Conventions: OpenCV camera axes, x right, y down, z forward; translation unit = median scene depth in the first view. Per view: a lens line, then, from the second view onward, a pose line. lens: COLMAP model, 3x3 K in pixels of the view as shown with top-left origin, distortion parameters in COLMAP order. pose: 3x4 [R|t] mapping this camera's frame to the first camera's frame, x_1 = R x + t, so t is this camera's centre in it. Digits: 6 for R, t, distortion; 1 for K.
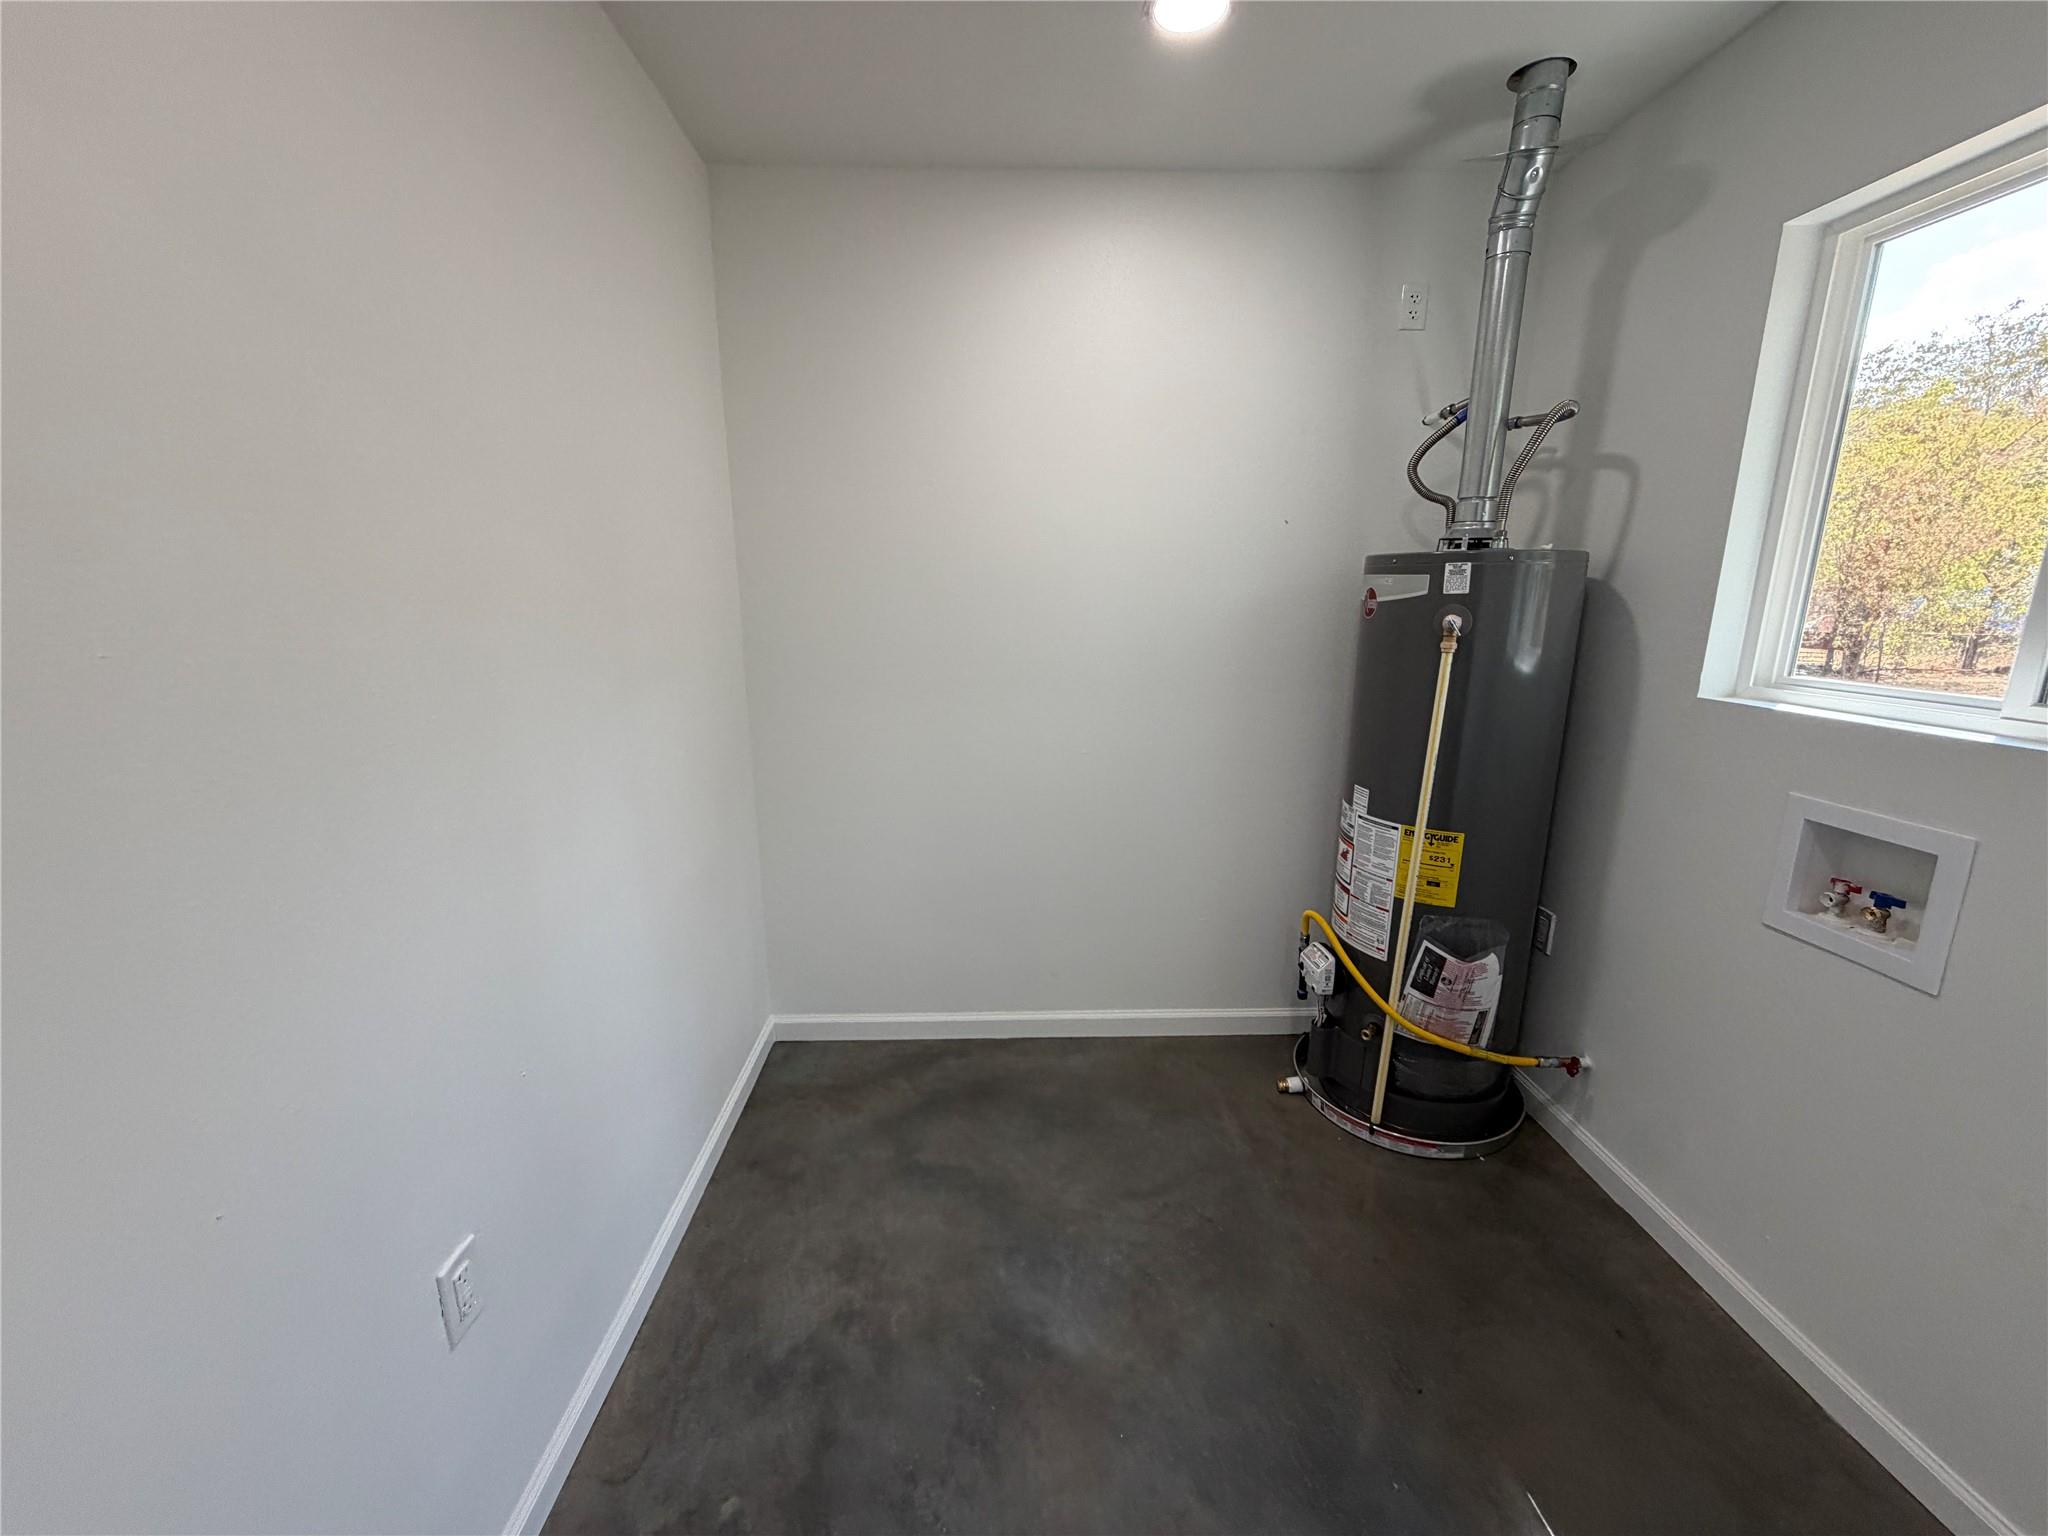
lens RADIAL K [[819.6, 0, 1016.0], [0, 819.6, 761.3], [0, 0, 1]] dist [0.000008, 0.000239]
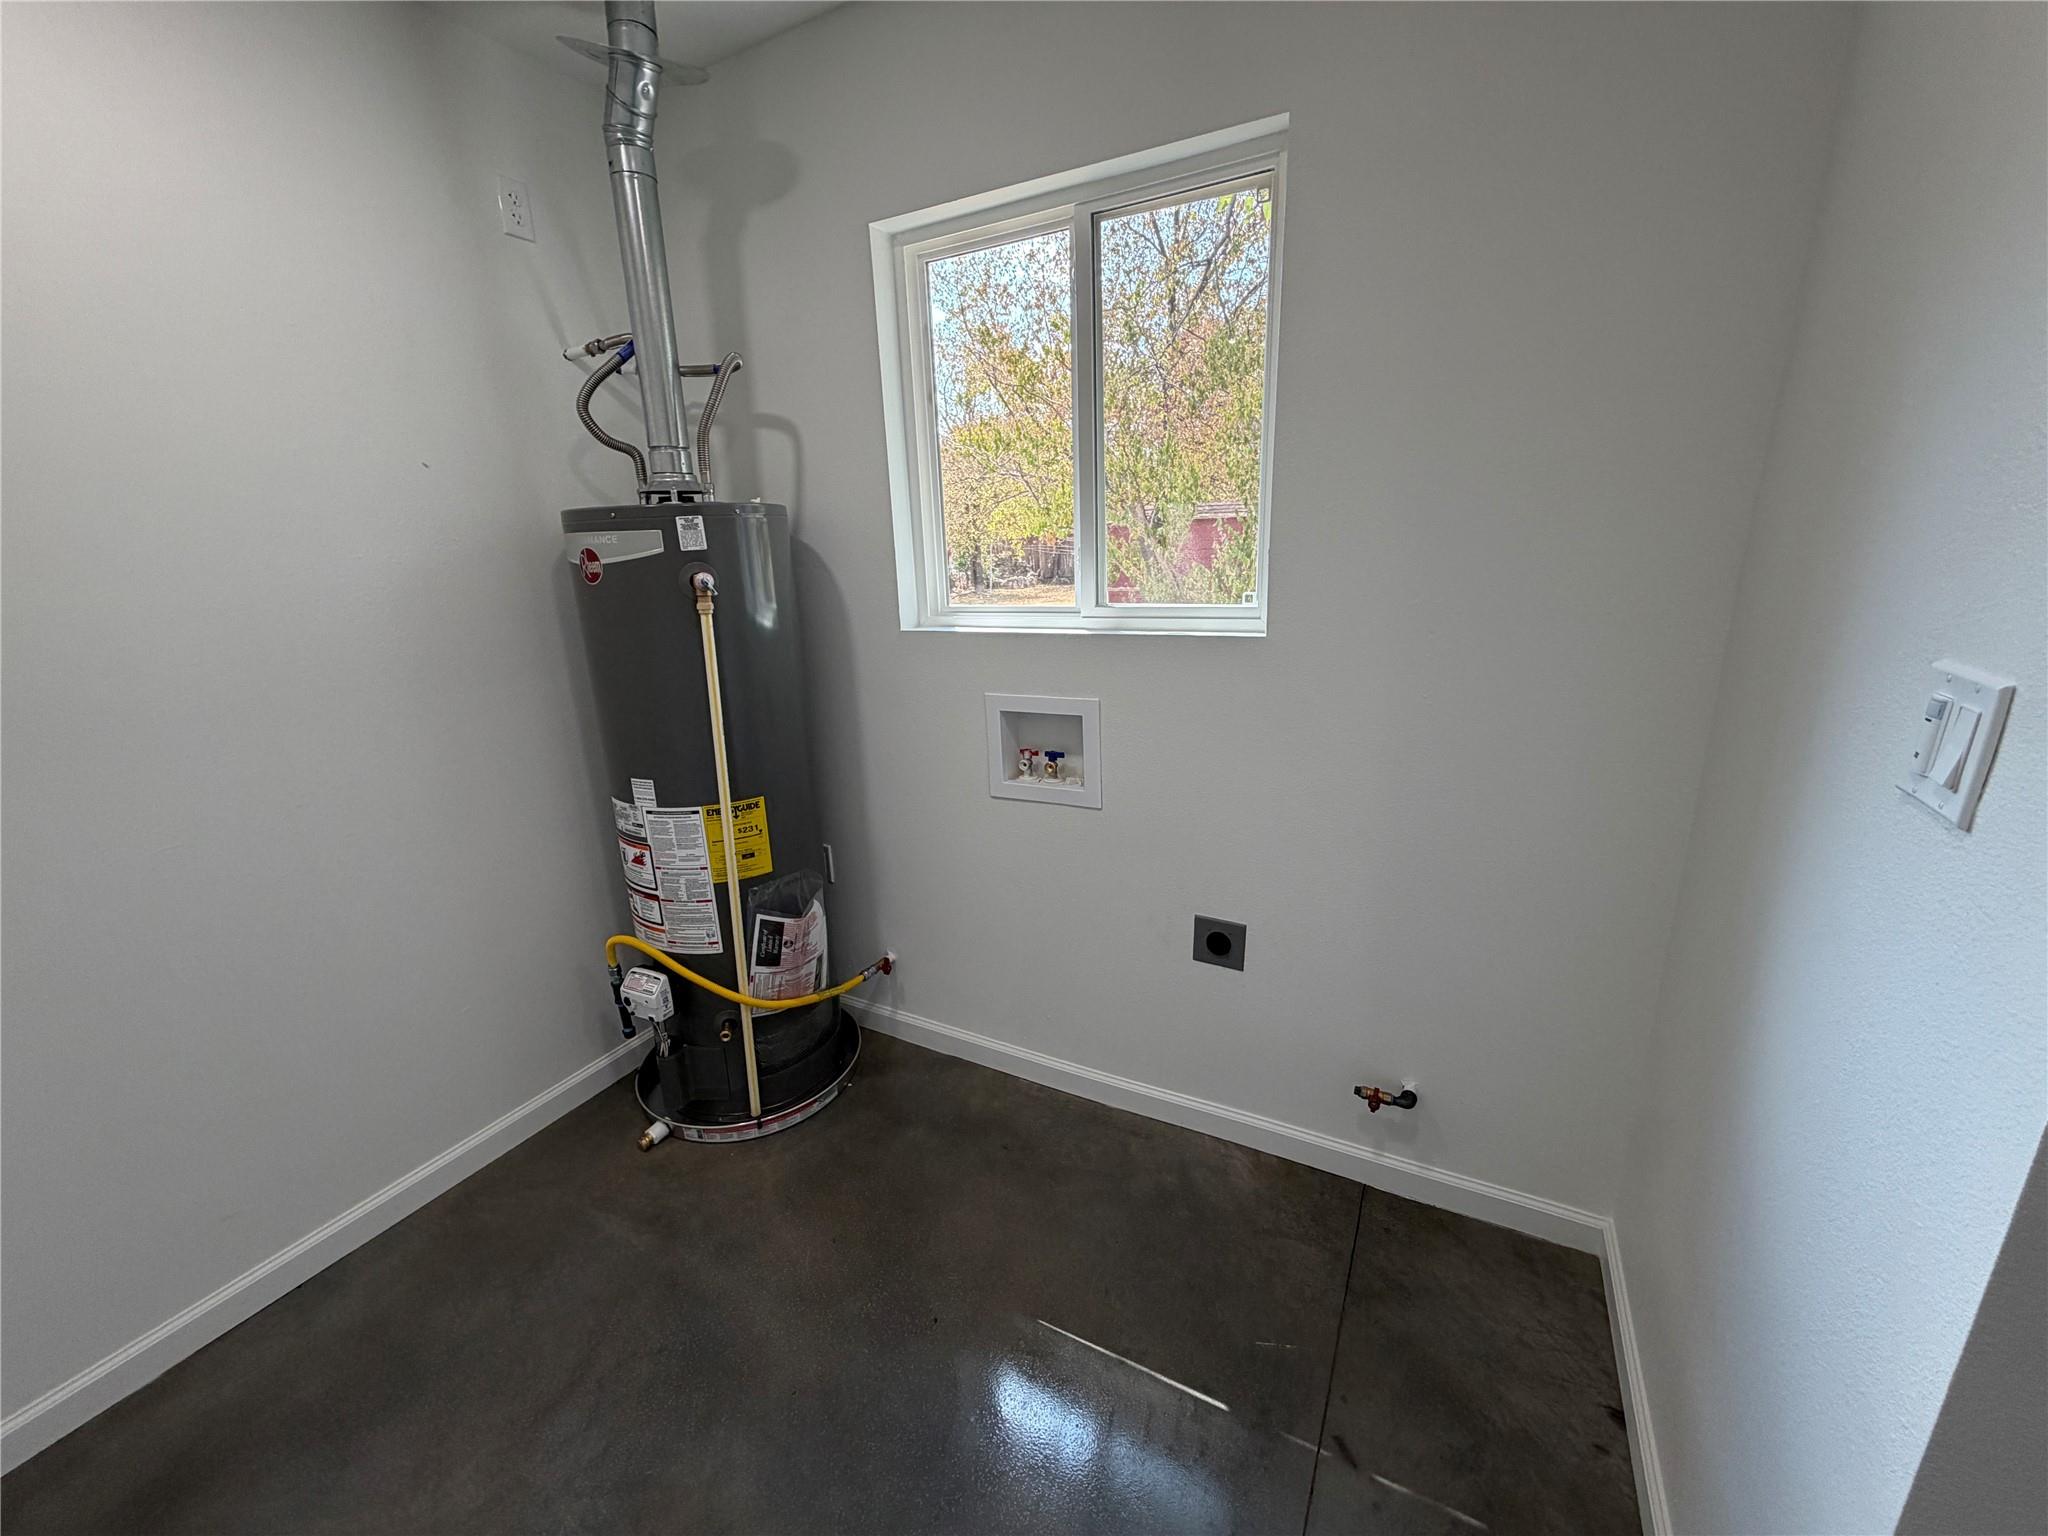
lens RADIAL K [[815.0, 0, 1013.6], [0, 815.0, 768.7], [0, 0, 1]] dist [0.000646, 0.000109]
pose [[0.501770, -0.249763, 0.828158, -0.100661], [0.218125, 0.963001, 0.158271, -0.032231], [-0.837048, 0.101226, 0.537685, 0.216917]]
